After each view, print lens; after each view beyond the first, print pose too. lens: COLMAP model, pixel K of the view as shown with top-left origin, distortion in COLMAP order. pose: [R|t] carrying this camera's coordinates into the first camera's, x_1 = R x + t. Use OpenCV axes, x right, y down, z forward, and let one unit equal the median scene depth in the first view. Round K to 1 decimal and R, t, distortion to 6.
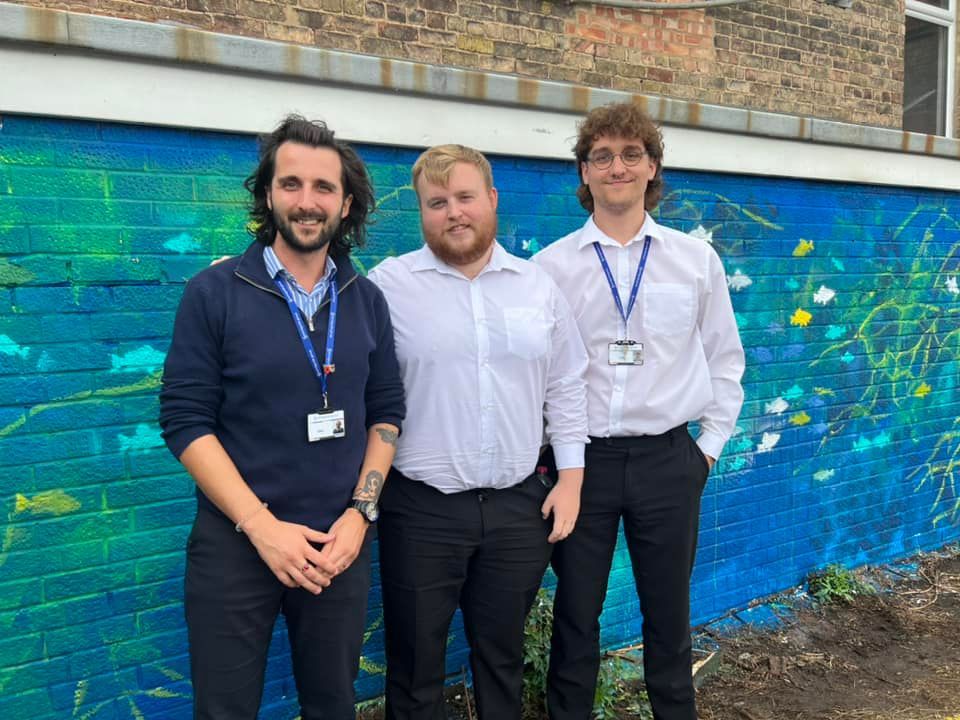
lens RADIAL K [[730.9, 0, 495.0], [0, 730.9, 368.6], [0, 0, 1]] dist [0.049325, -0.058722]
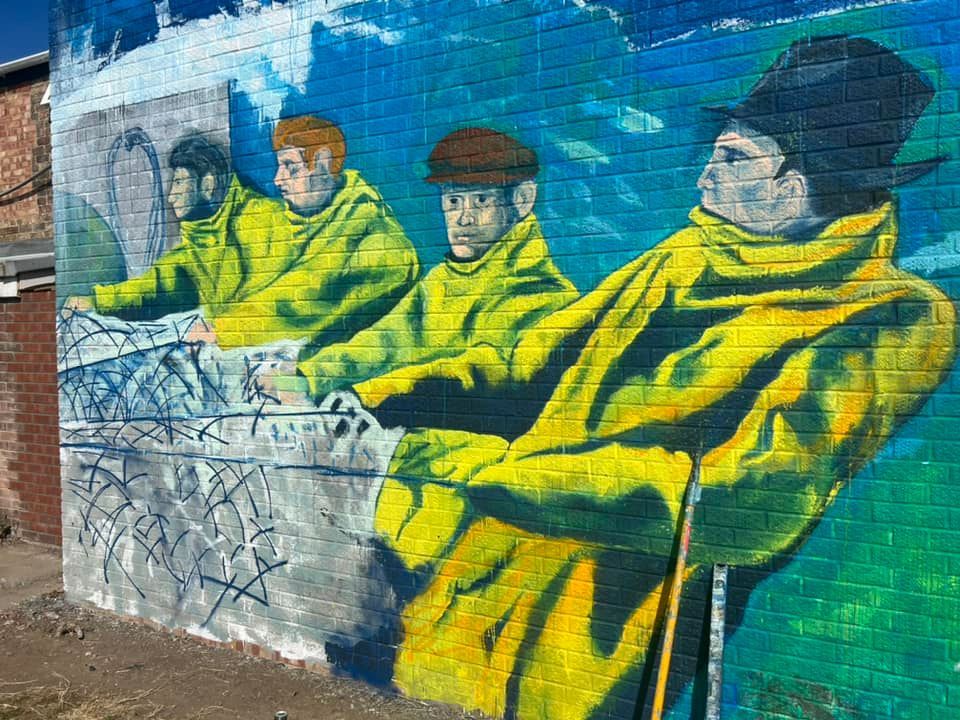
lens RADIAL K [[730.9, 0, 475.9], [0, 730.9, 369.5], [0, 0, 1]] dist [0.049325, -0.058722]
pose [[0.554970, 0.047674, -0.830503, 2.777015], [-0.100750, 0.994859, -0.010216, -0.206307], [0.825747, 0.089343, 0.556920, 1.183831]]
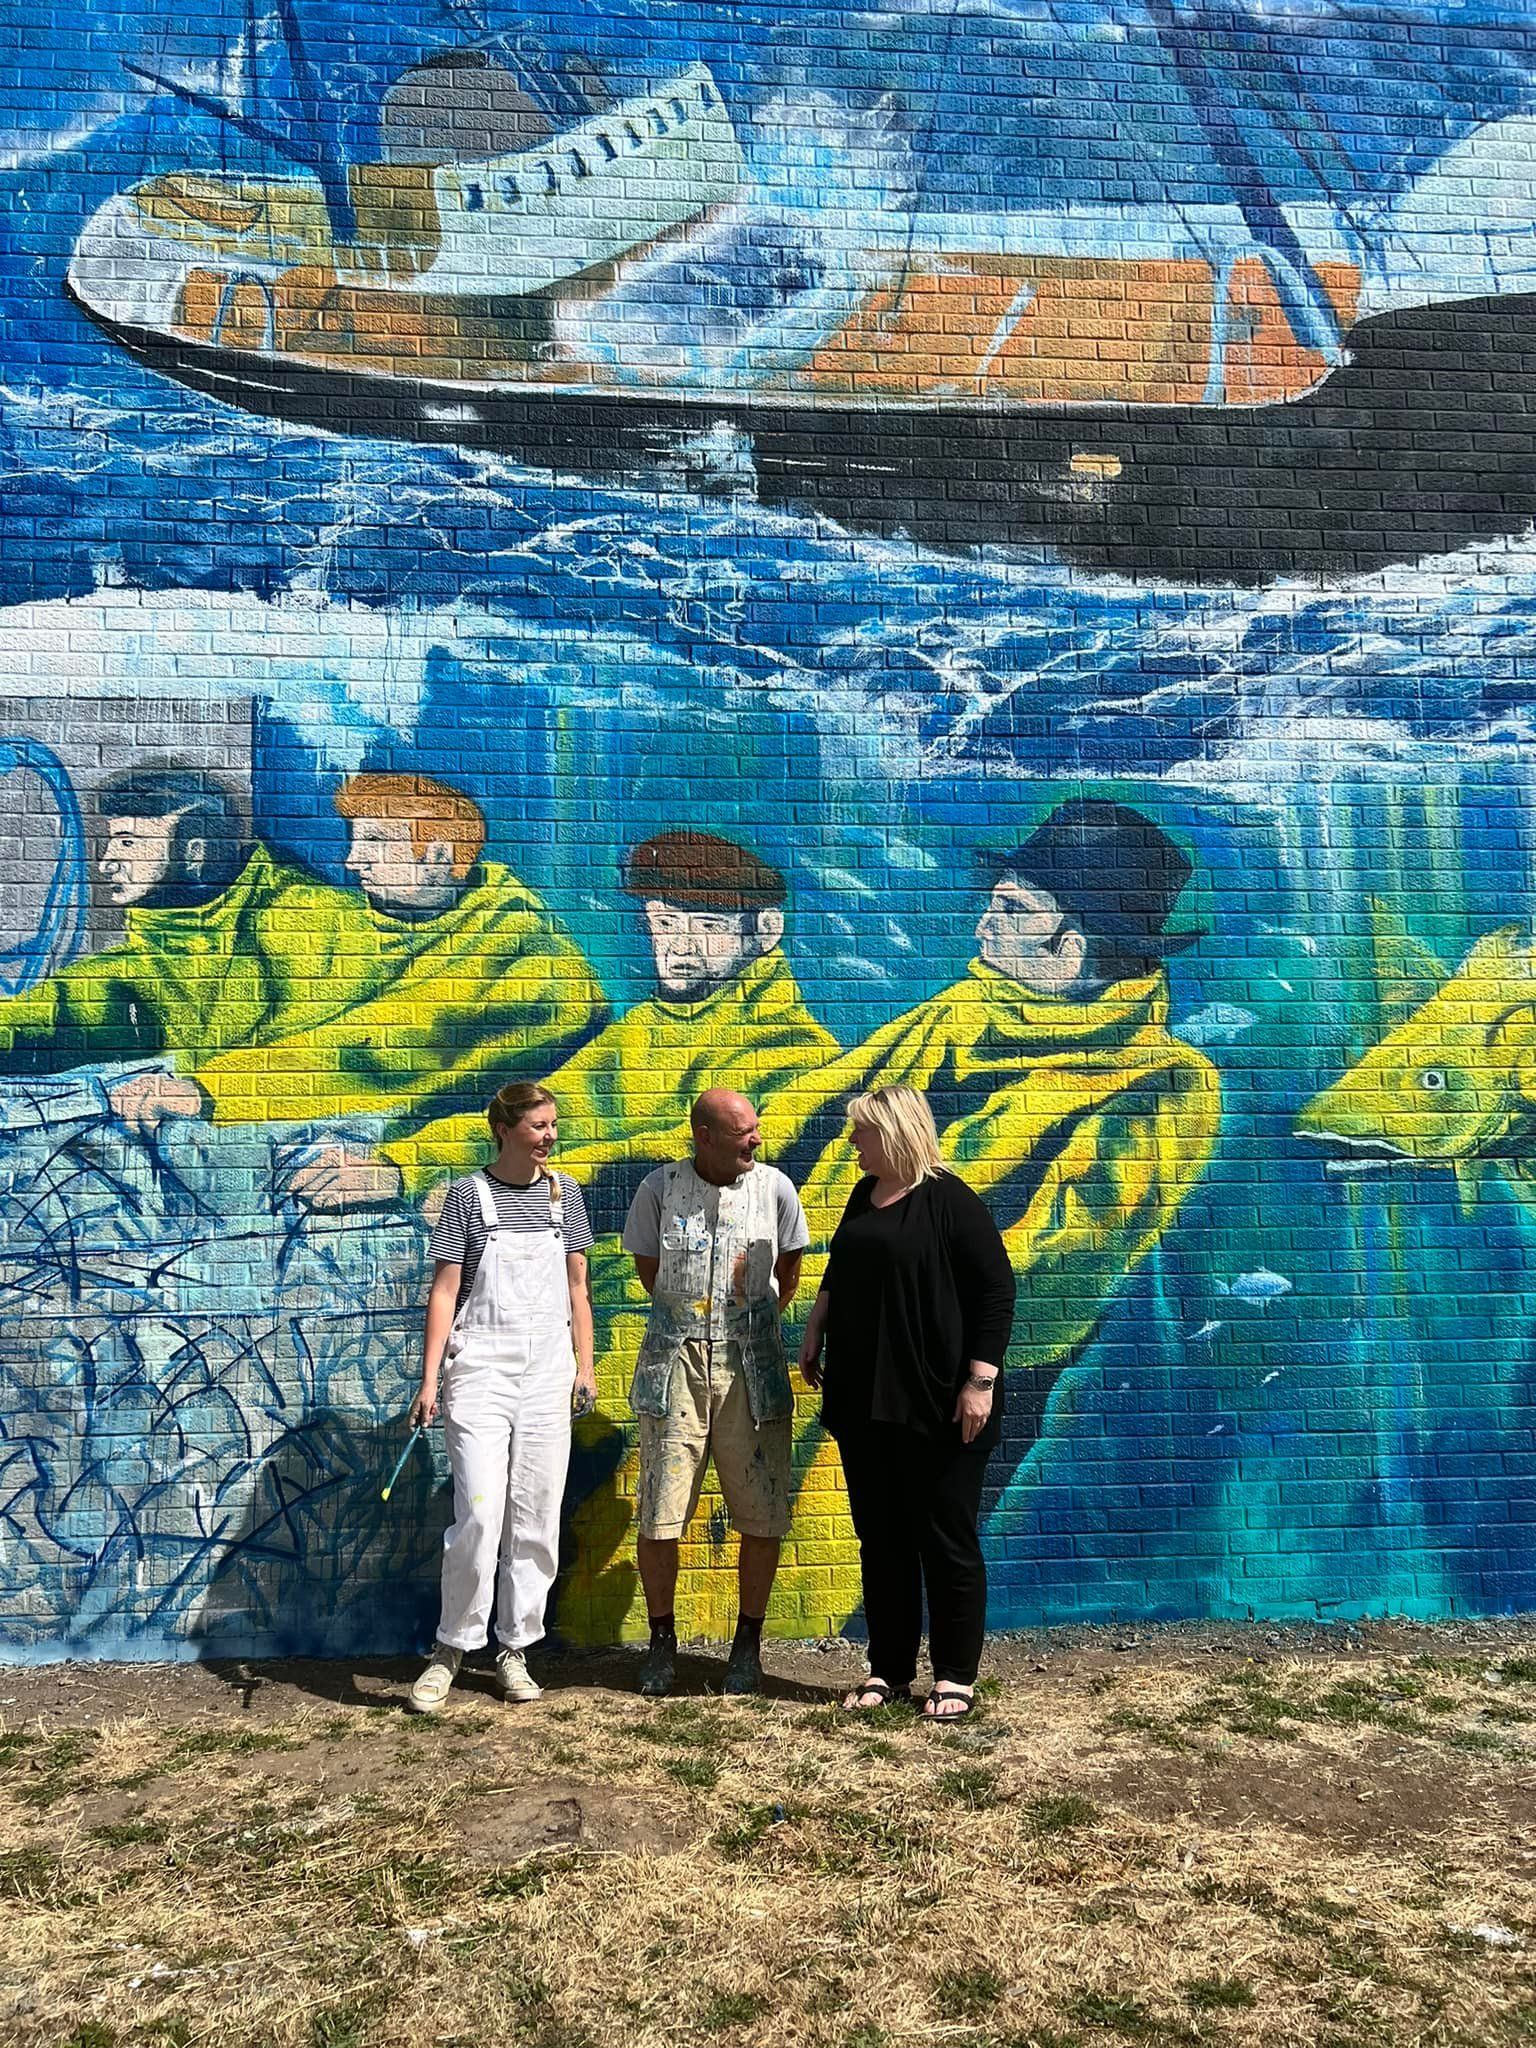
lens RADIAL K [[1559.2, 0, 772.9], [0, 1559.2, 1017.8], [0, 0, 1]] dist [0.049325, -0.058722]
pose [[0.915647, -0.037612, -0.400220, 2.670644], [-0.049806, 0.977326, -0.205798, -0.051784], [0.398886, 0.208372, 0.893013, 0.465787]]
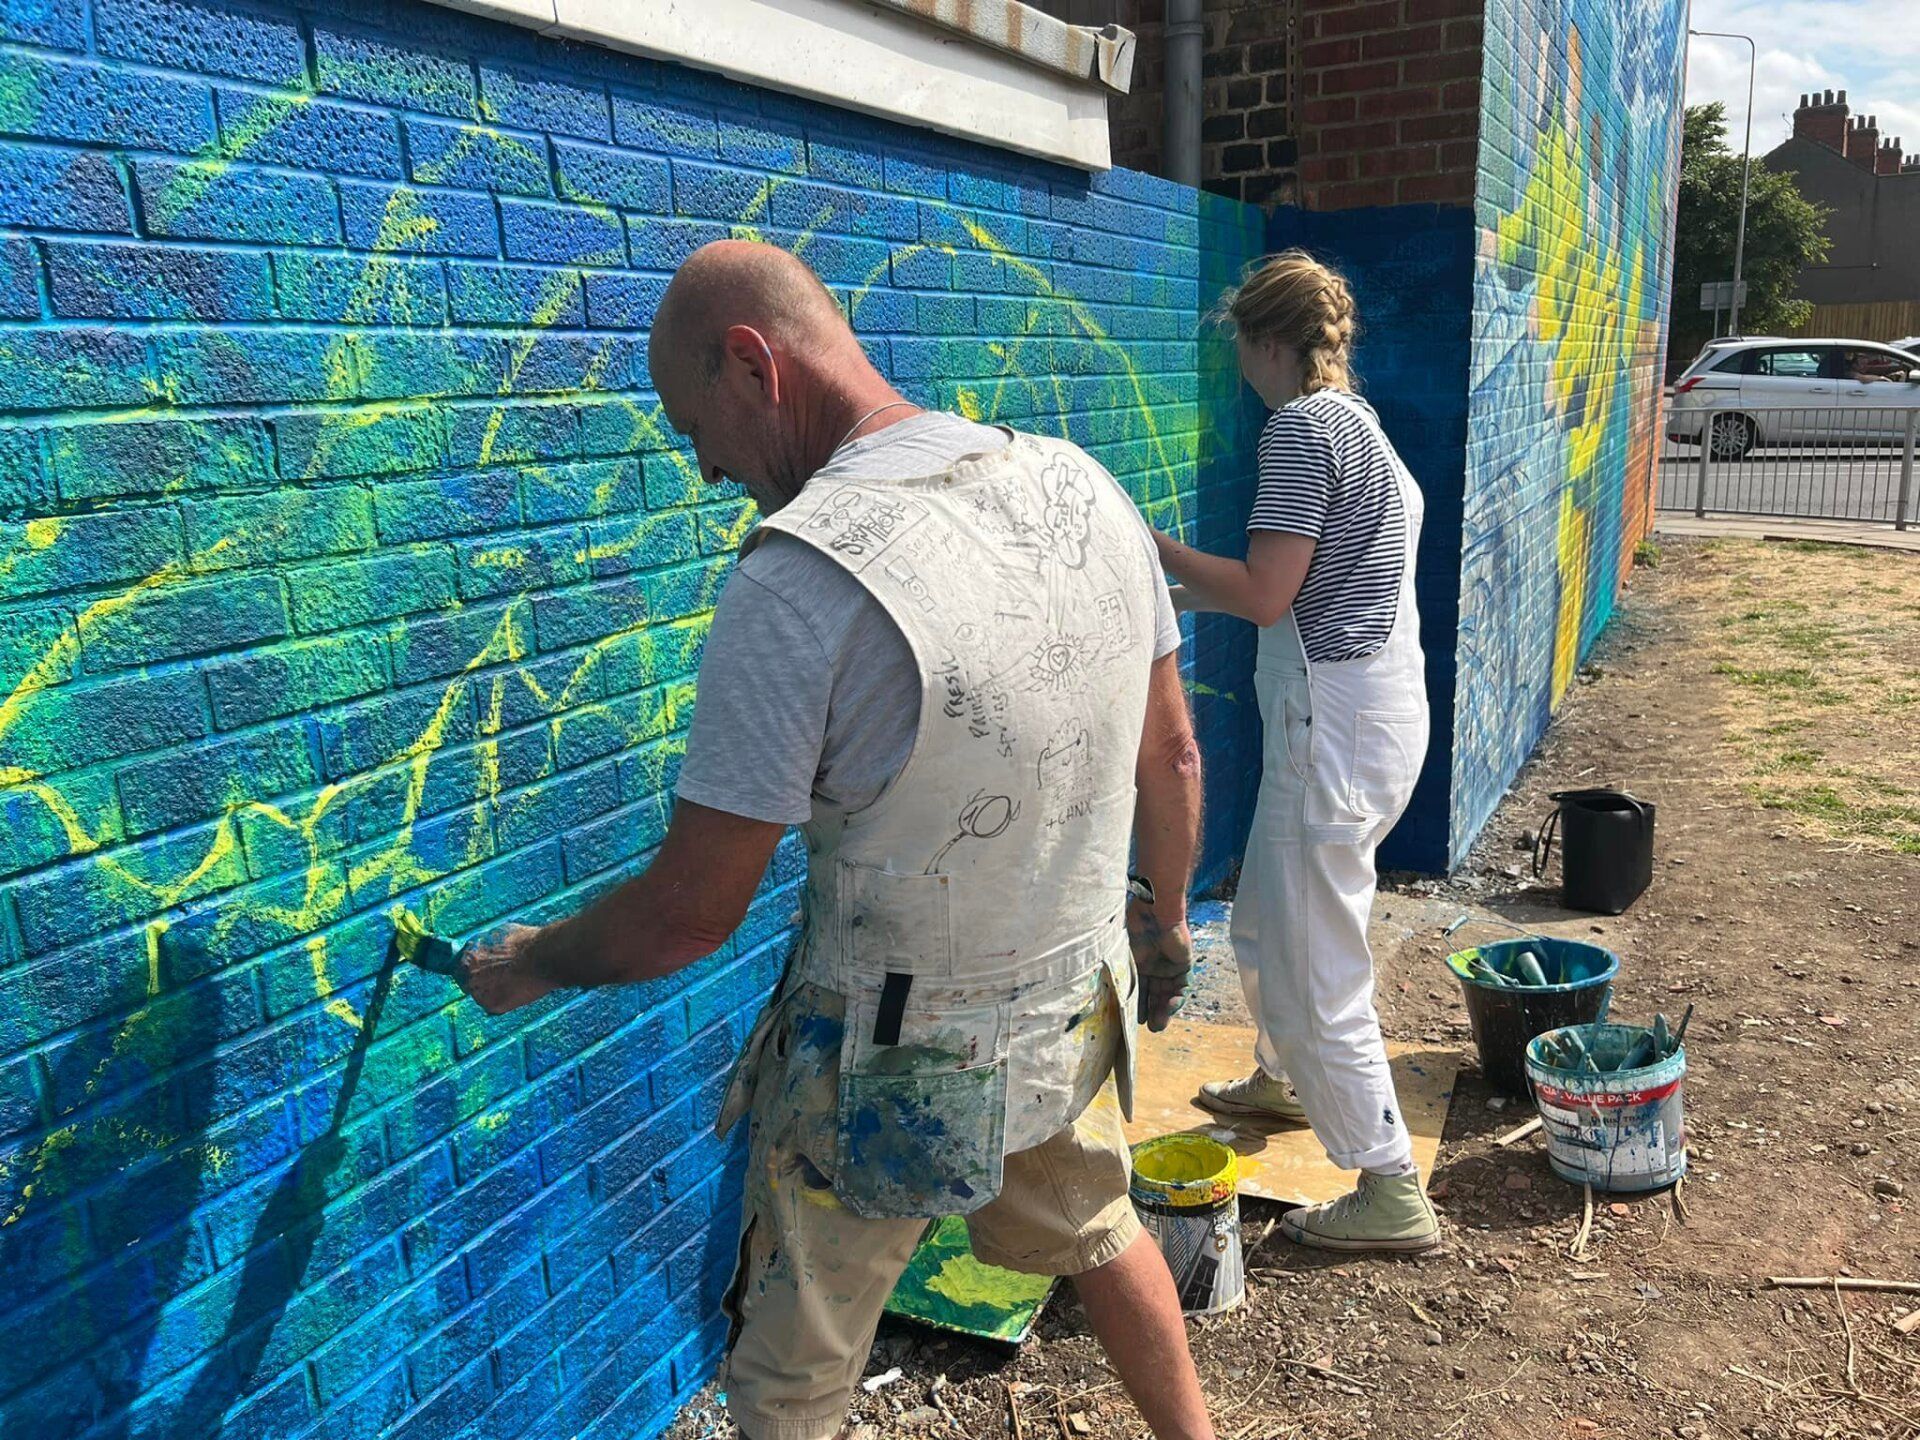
lens RADIAL K [[1461.7, 0, 964.2], [0, 1461.7, 733.1], [0, 0, 1]] dist [0.049325, -0.058722]
pose [[0.841185, -0.137458, 0.522985, 0.480485], [0.075186, 0.987488, 0.138613, -0.081502], [-0.535496, -0.077278, 0.840995, 0.544974]]
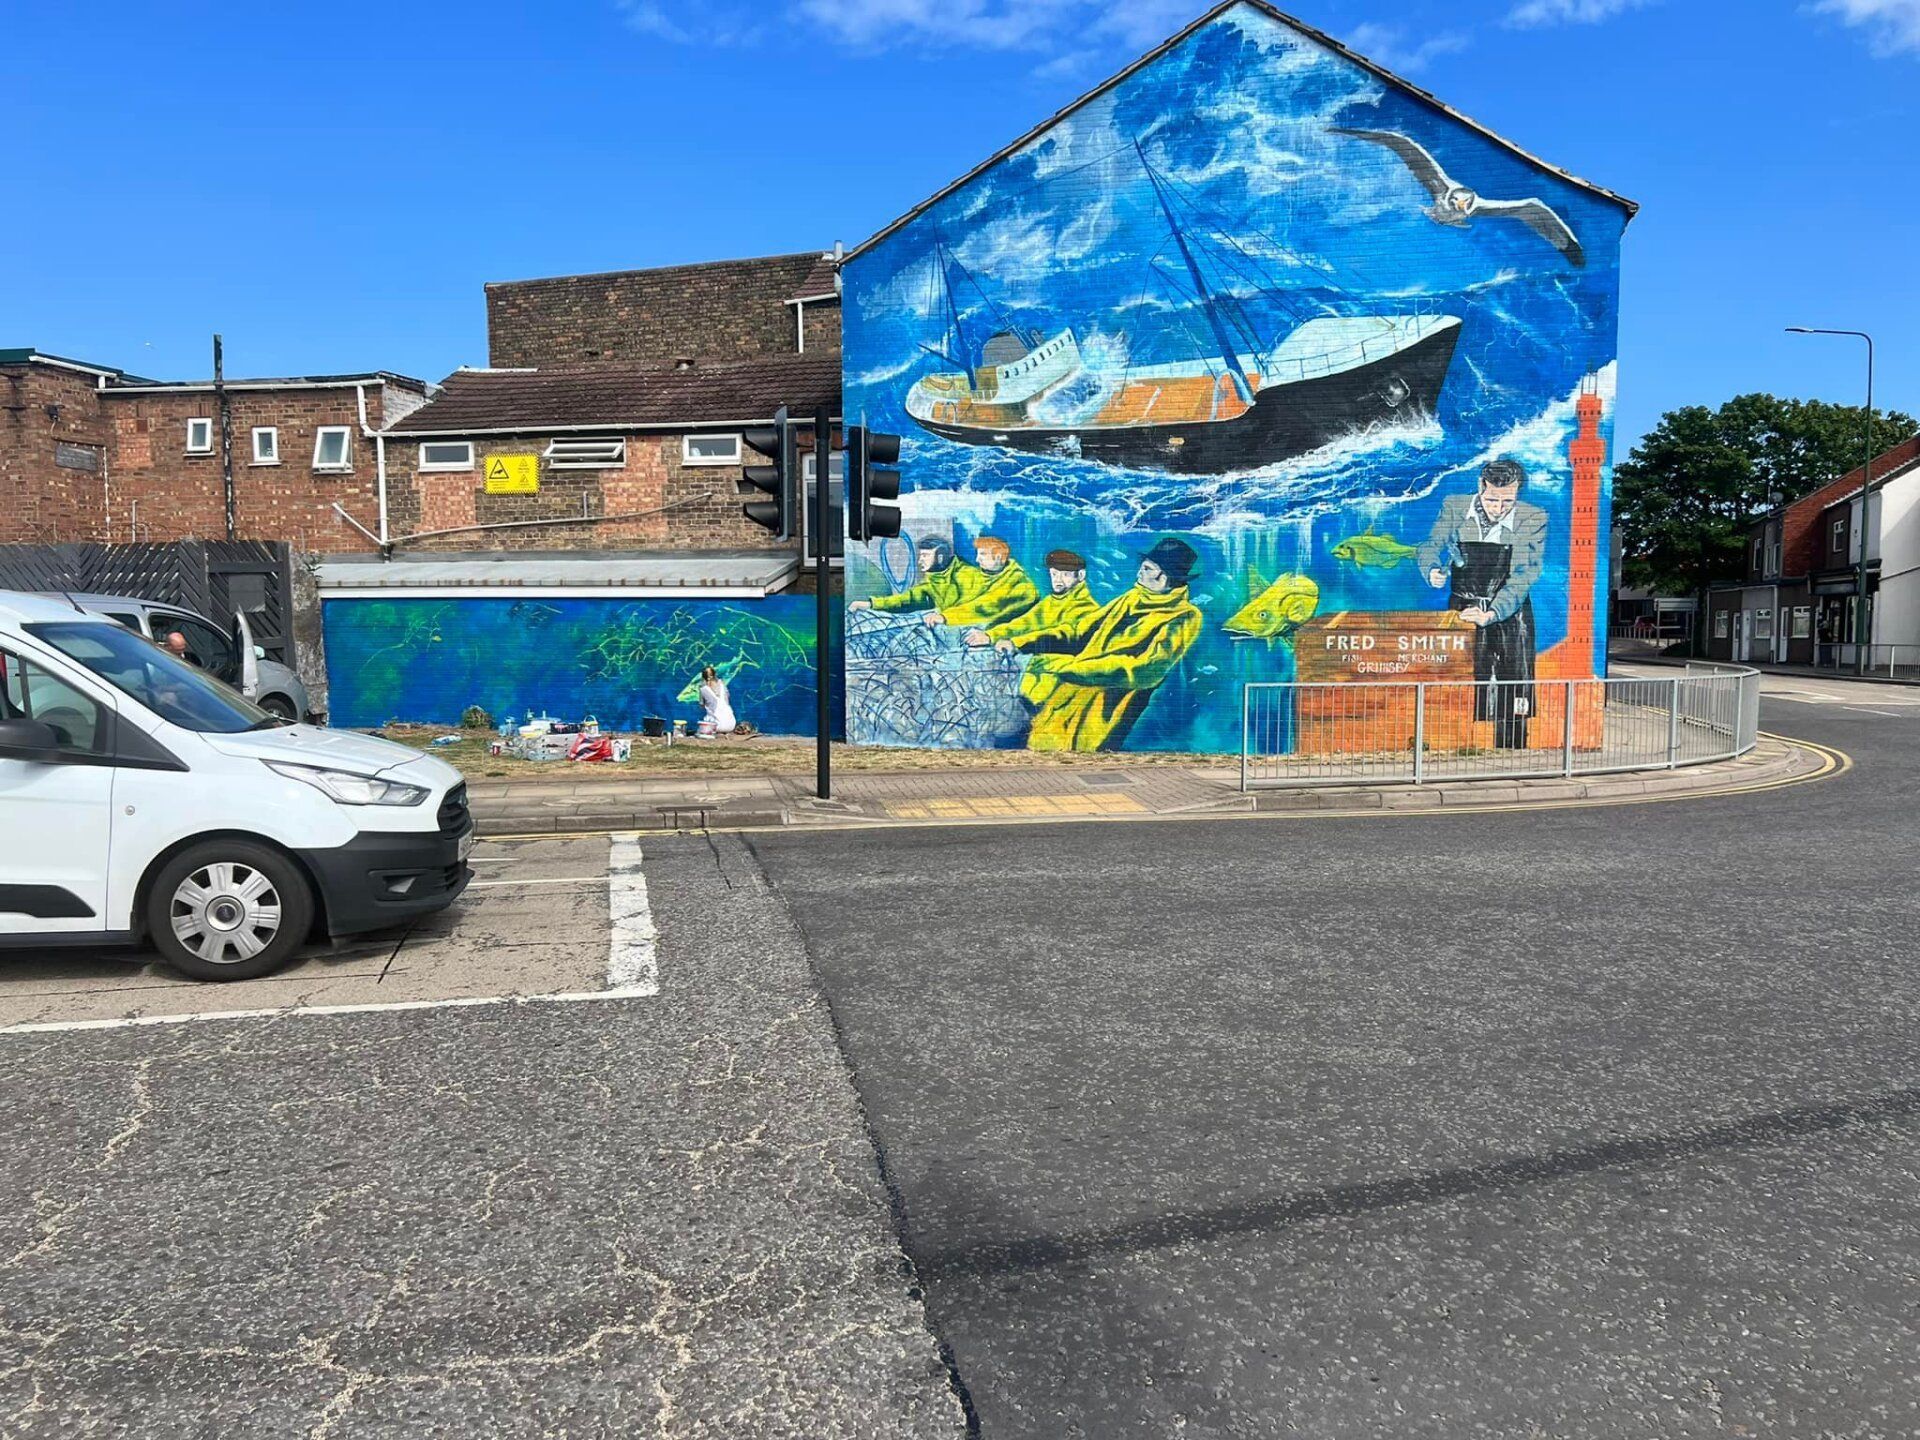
lens RADIAL K [[1461.7, 0, 934.6], [0, 1461.7, 766.9], [0, 0, 1]] dist [0.049325, -0.058722]
pose [[0.746920, 0.082717, -0.659749, 5.048546], [-0.086514, 0.995887, 0.026917, 0.143124], [0.659262, 0.036973, 0.751004, -2.323065]]
